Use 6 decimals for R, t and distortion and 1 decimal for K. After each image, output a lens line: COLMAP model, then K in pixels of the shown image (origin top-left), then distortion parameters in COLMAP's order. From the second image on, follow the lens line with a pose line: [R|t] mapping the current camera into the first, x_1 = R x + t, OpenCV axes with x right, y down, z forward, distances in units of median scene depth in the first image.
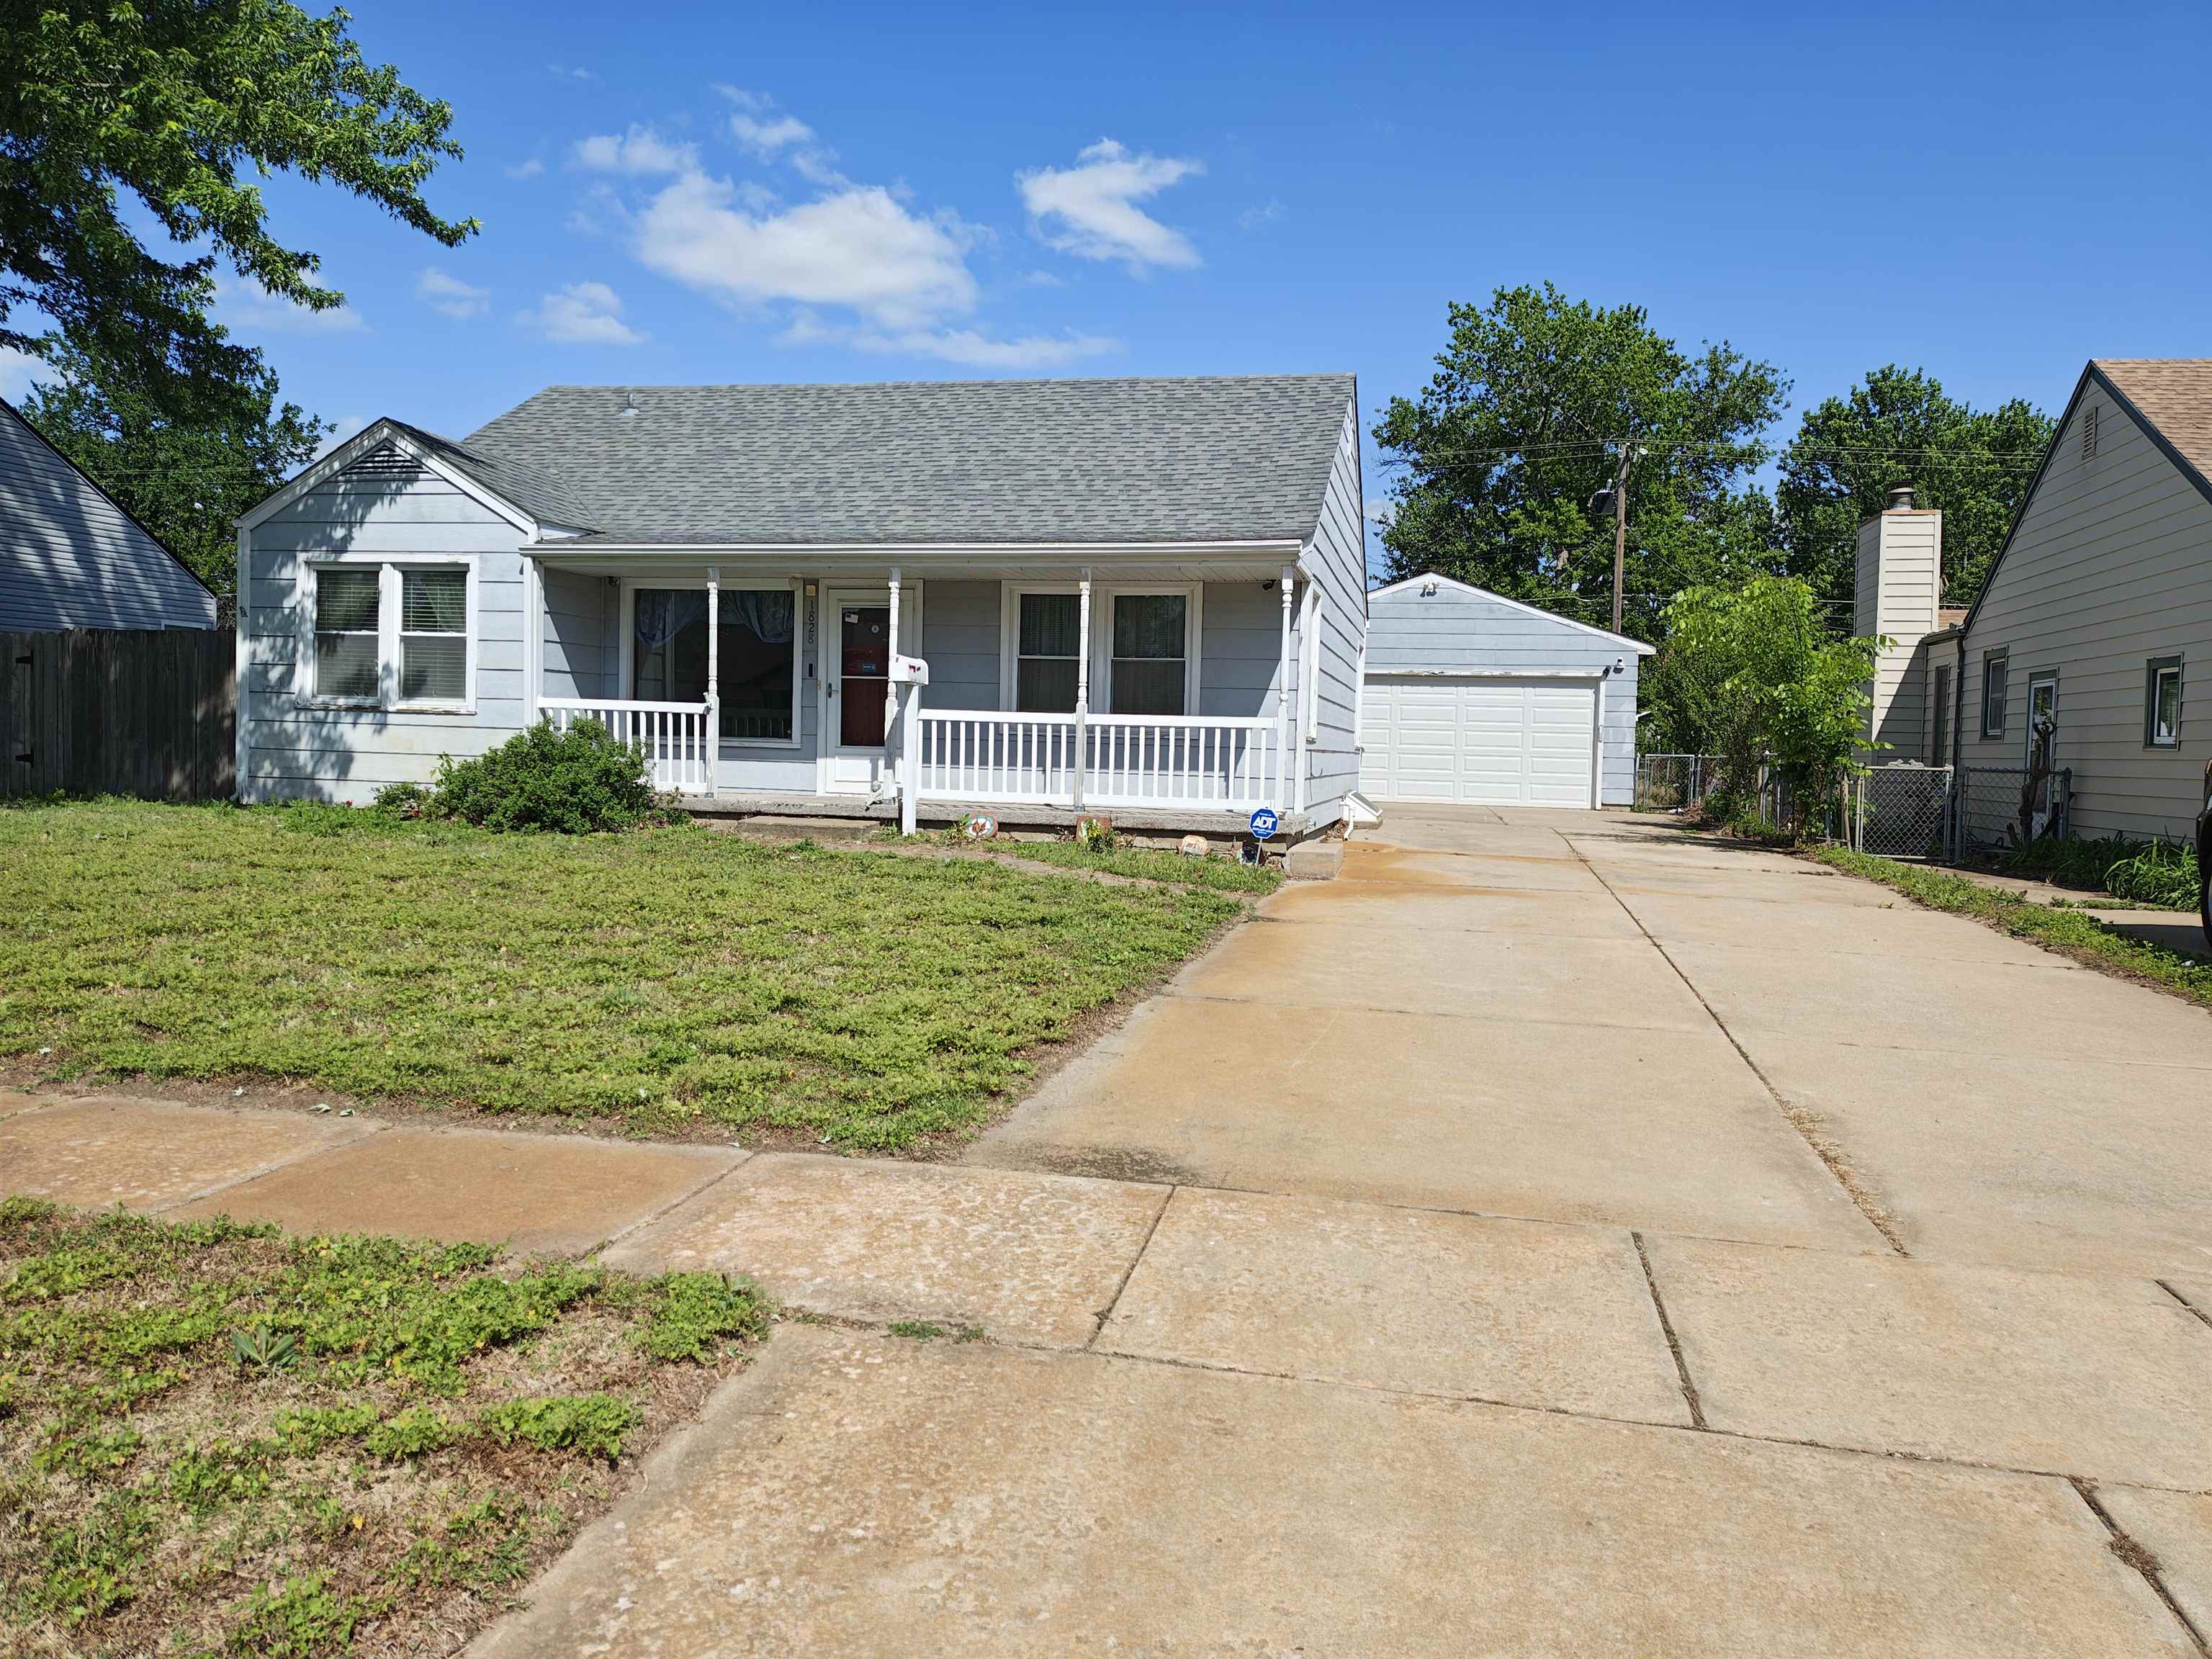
lens RADIAL K [[1605.6, 0, 1097.8], [0, 1605.6, 837.5], [0, 0, 1]] dist [0.063203, -0.084025]
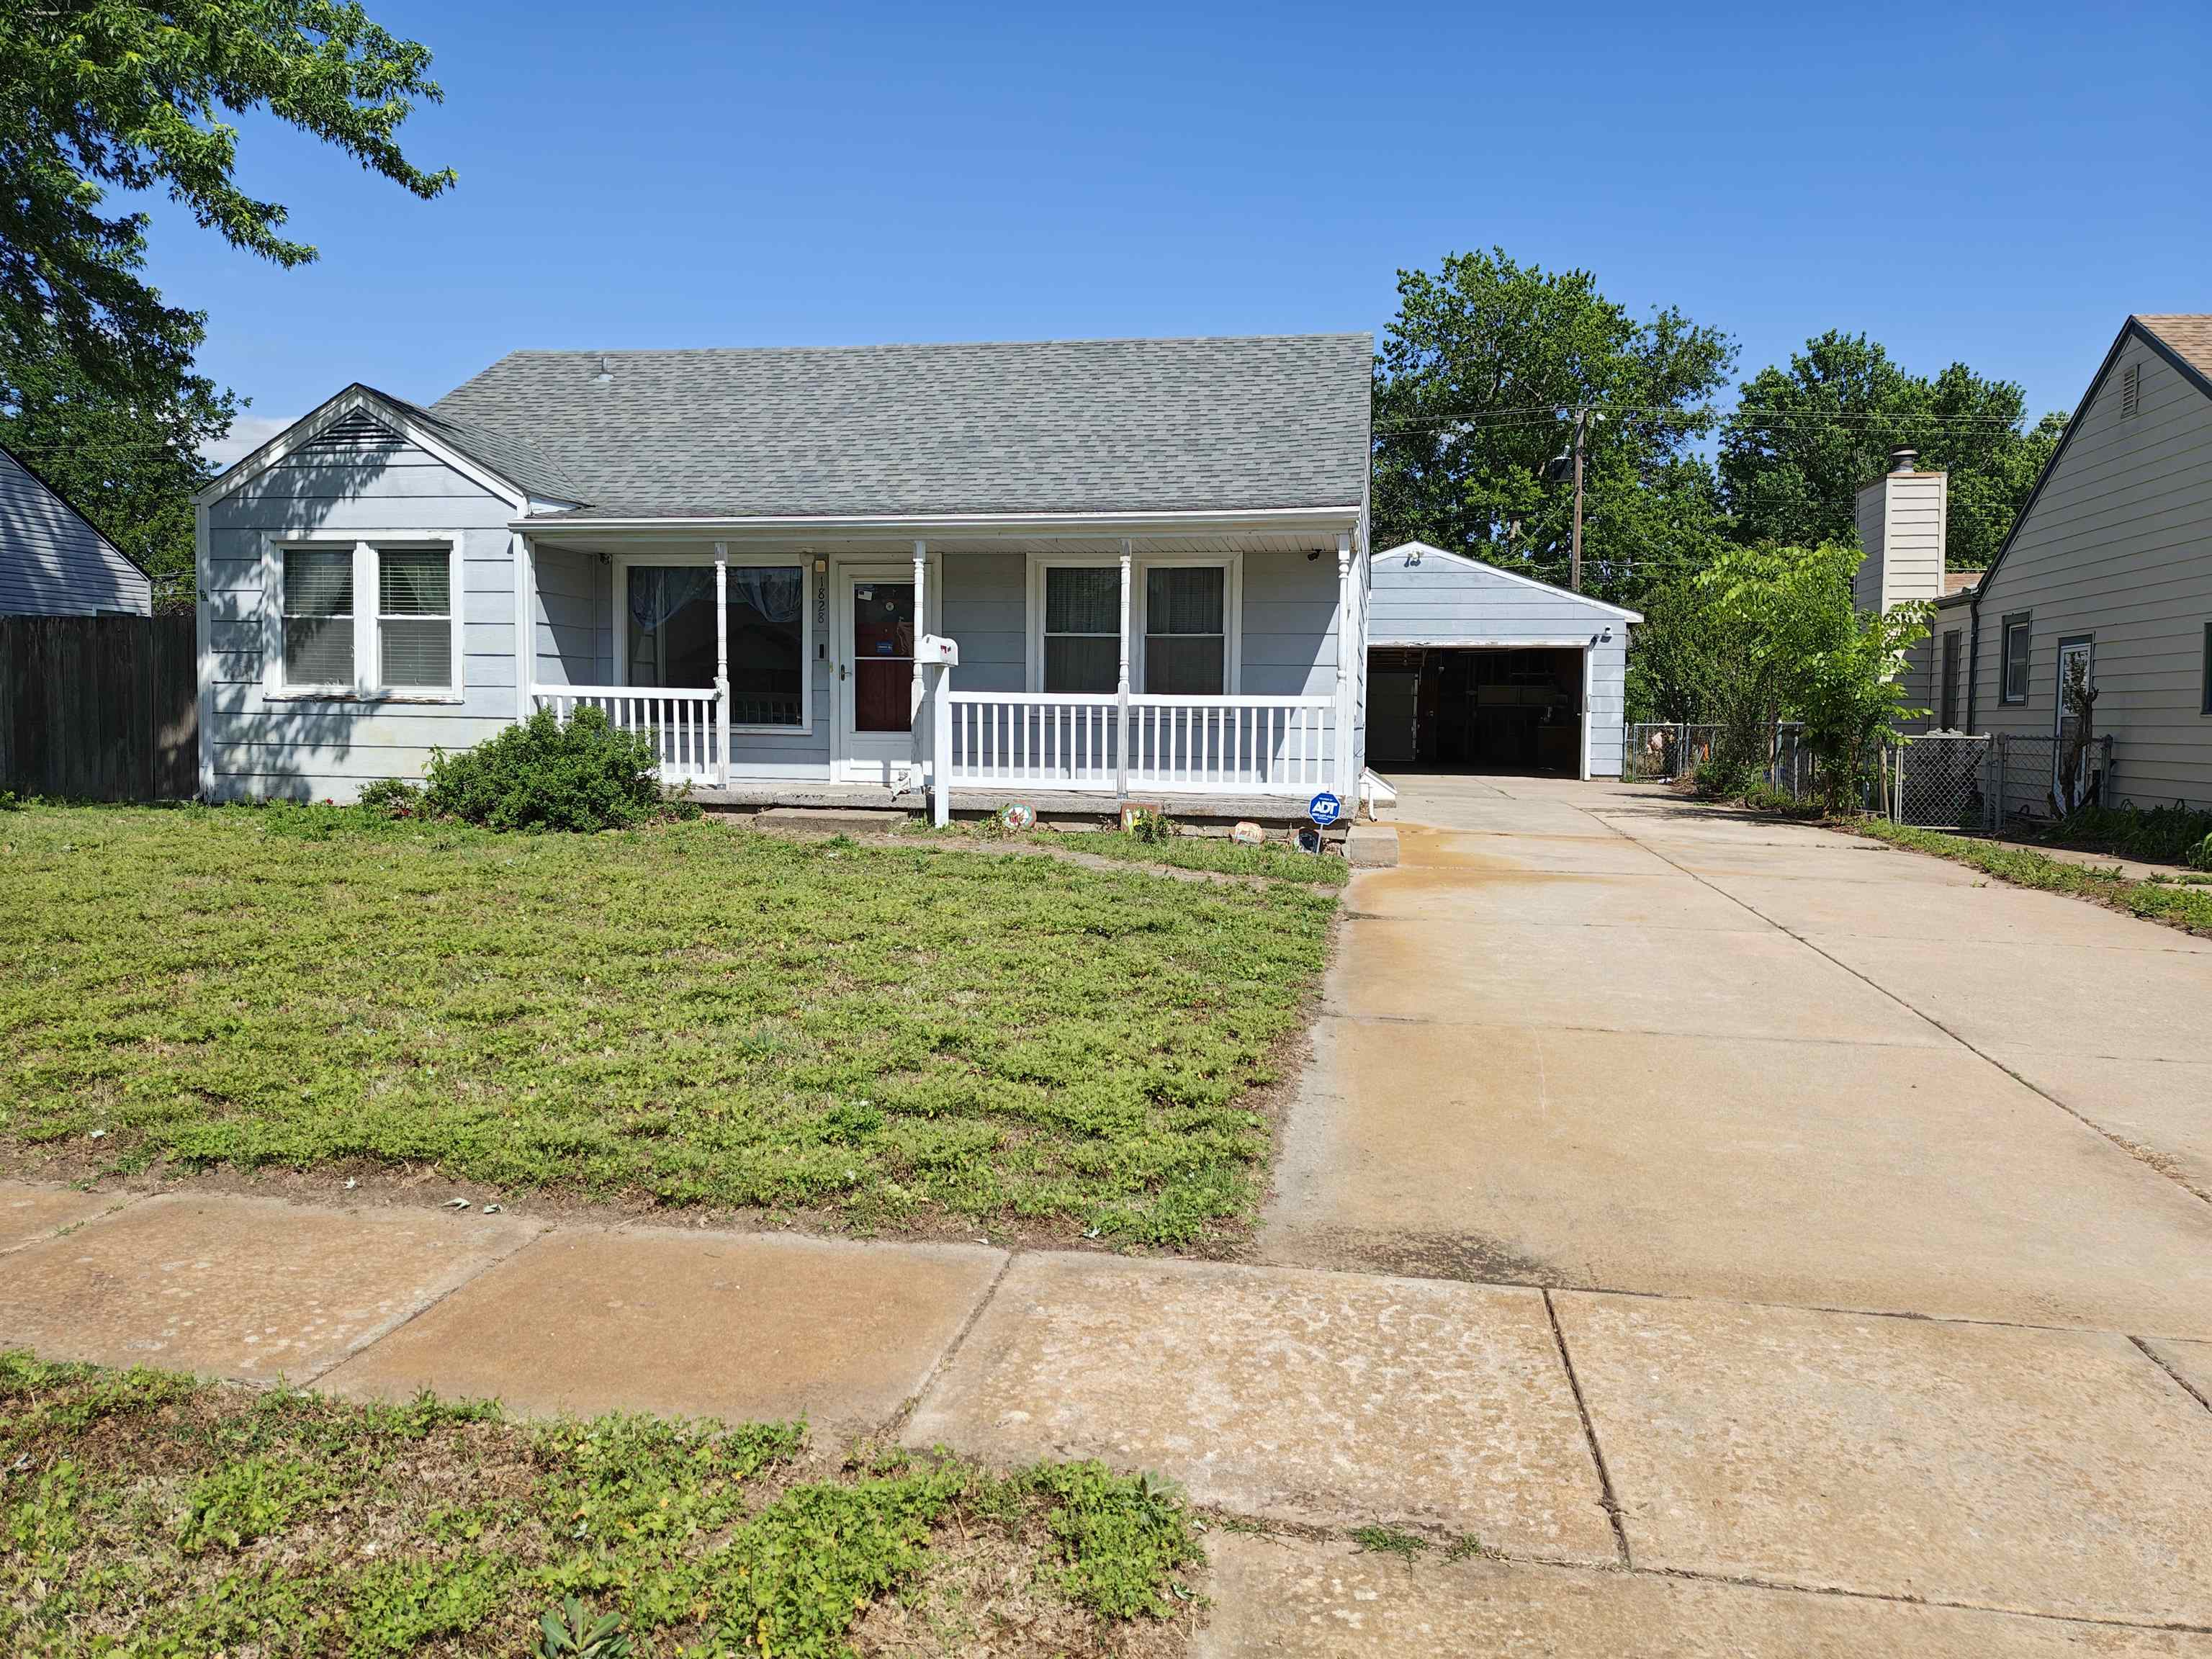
lens RADIAL K [[1605.6, 0, 1094.6], [0, 1605.6, 823.3], [0, 0, 1]] dist [0.063203, -0.084025]
pose [[0.998927, -0.016991, 0.043075, -0.061884], [0.016621, 0.999822, 0.008932, -0.009311], [-0.043219, -0.008206, 0.999032, 0.054372]]
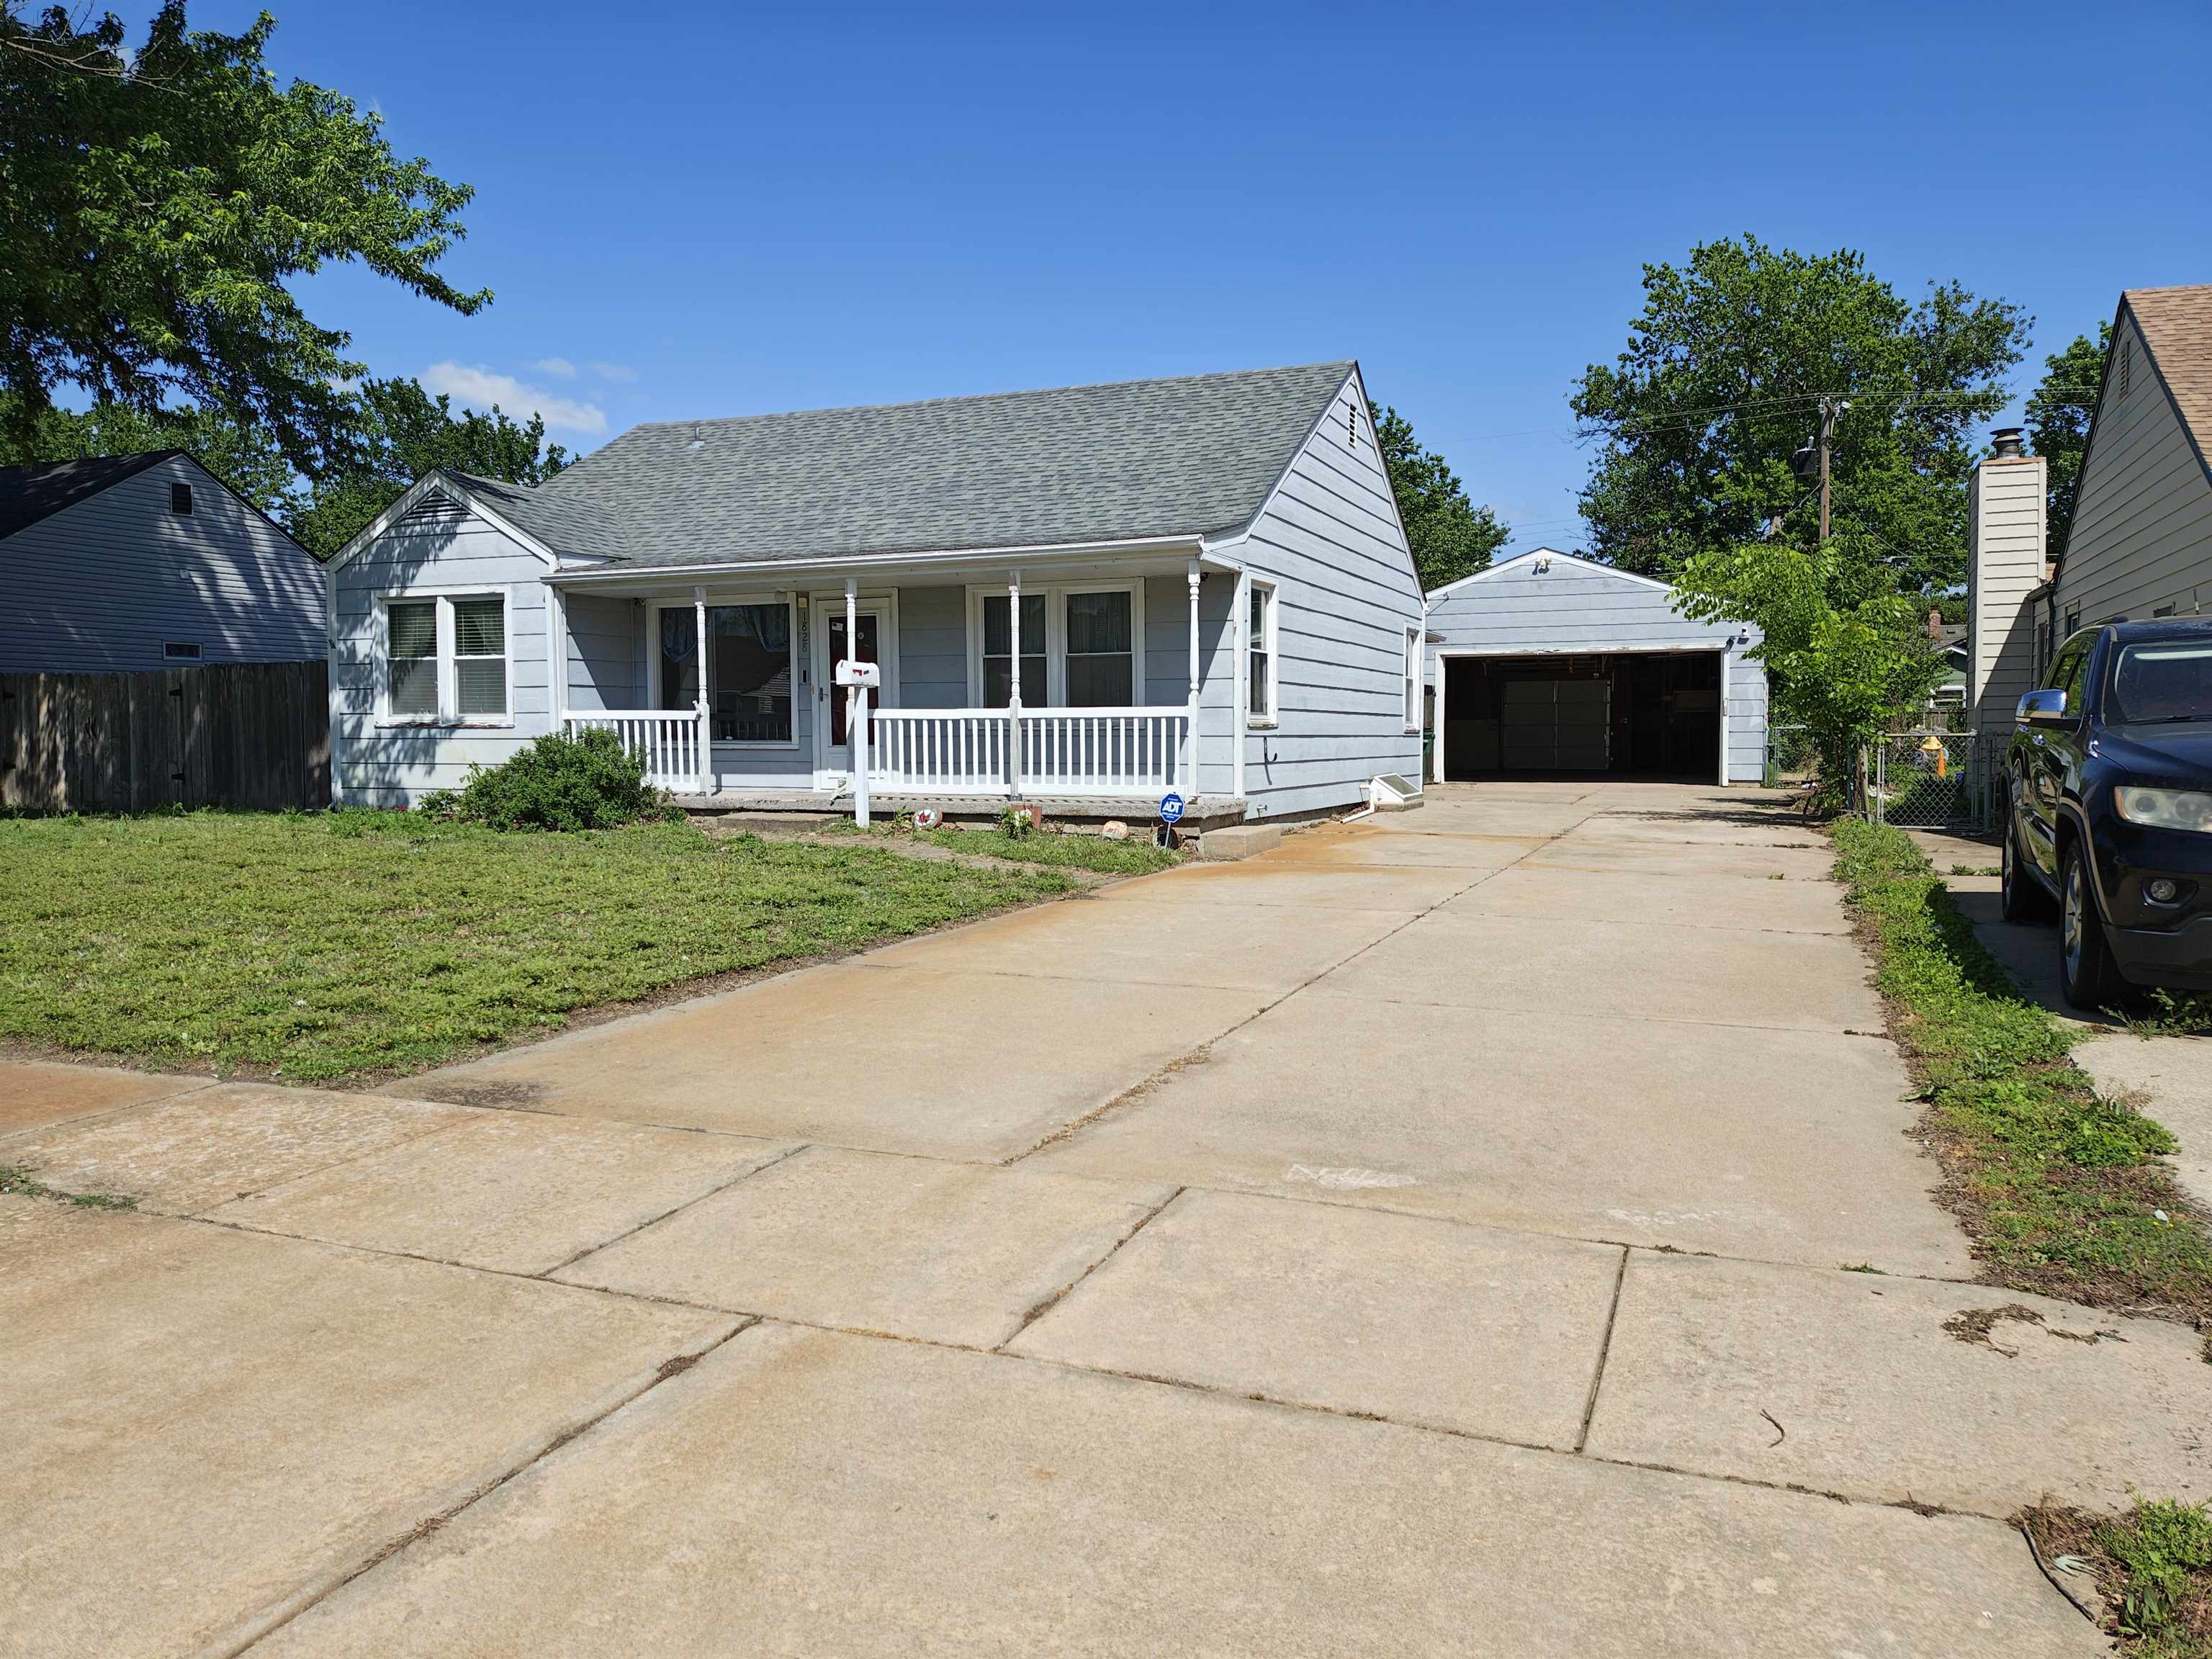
lens RADIAL K [[1605.6, 0, 1090.1], [0, 1605.6, 829.7], [0, 0, 1]] dist [0.063203, -0.084025]
pose [[0.983727, -0.020862, -0.178456, 0.203490], [0.020777, 0.999781, -0.002343, 0.005918], [0.178466, -0.001403, 0.983945, -0.031371]]
